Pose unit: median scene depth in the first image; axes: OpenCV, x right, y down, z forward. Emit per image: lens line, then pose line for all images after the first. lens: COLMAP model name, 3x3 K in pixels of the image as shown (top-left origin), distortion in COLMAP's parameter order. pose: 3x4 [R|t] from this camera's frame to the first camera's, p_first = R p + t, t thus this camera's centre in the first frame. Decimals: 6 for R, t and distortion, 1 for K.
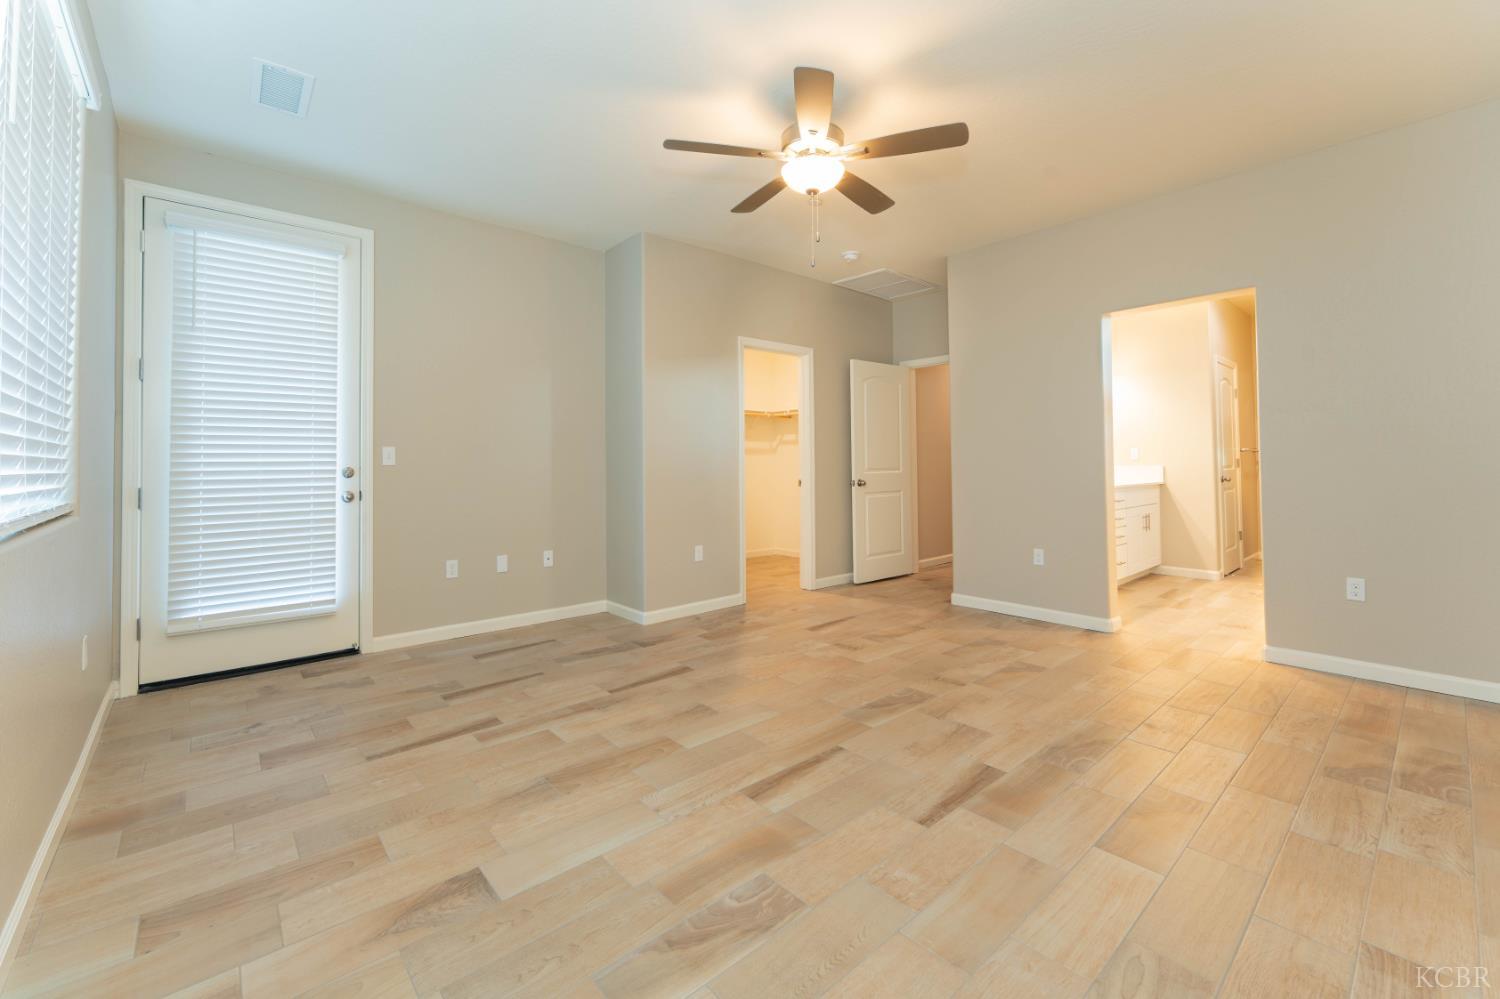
lens RADIAL K [[599.9, 0, 748.6], [0, 599.9, 499.3], [0, 0, 1]] dist [0.002298, -0.000247]
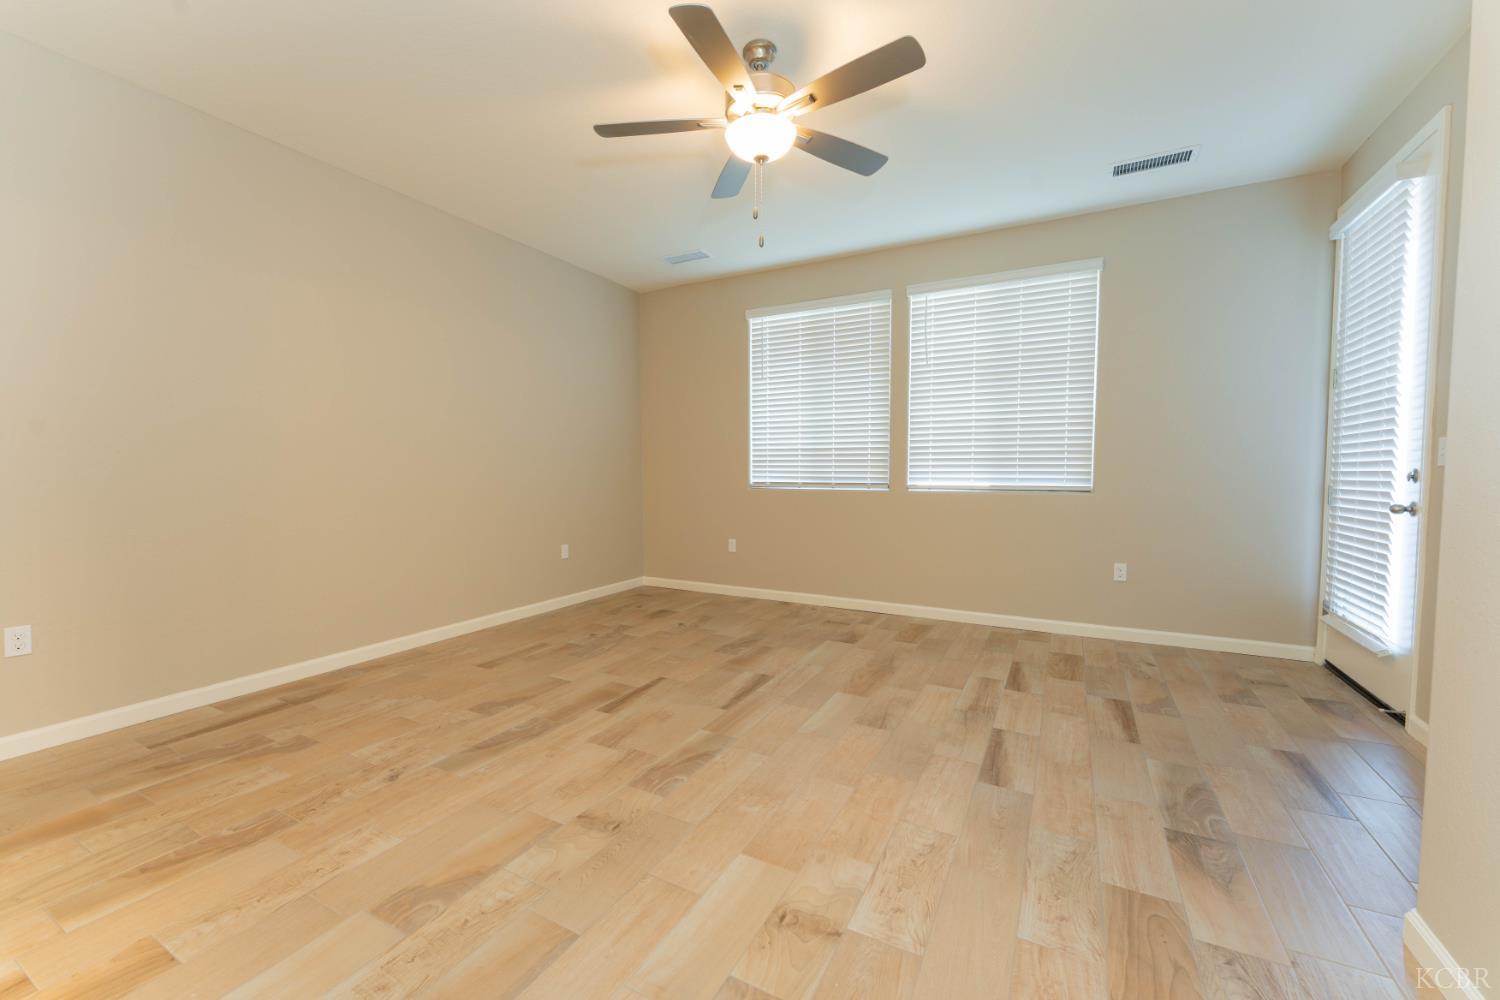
lens RADIAL K [[599.9, 0, 748.6], [0, 599.9, 499.8], [0, 0, 1]] dist [0.002298, -0.000247]
pose [[-0.933253, 0.025698, -0.358300, 0.505930], [-0.012708, 0.994452, 0.104423, -0.119434], [0.358996, 0.102006, -0.927748, 2.005693]]
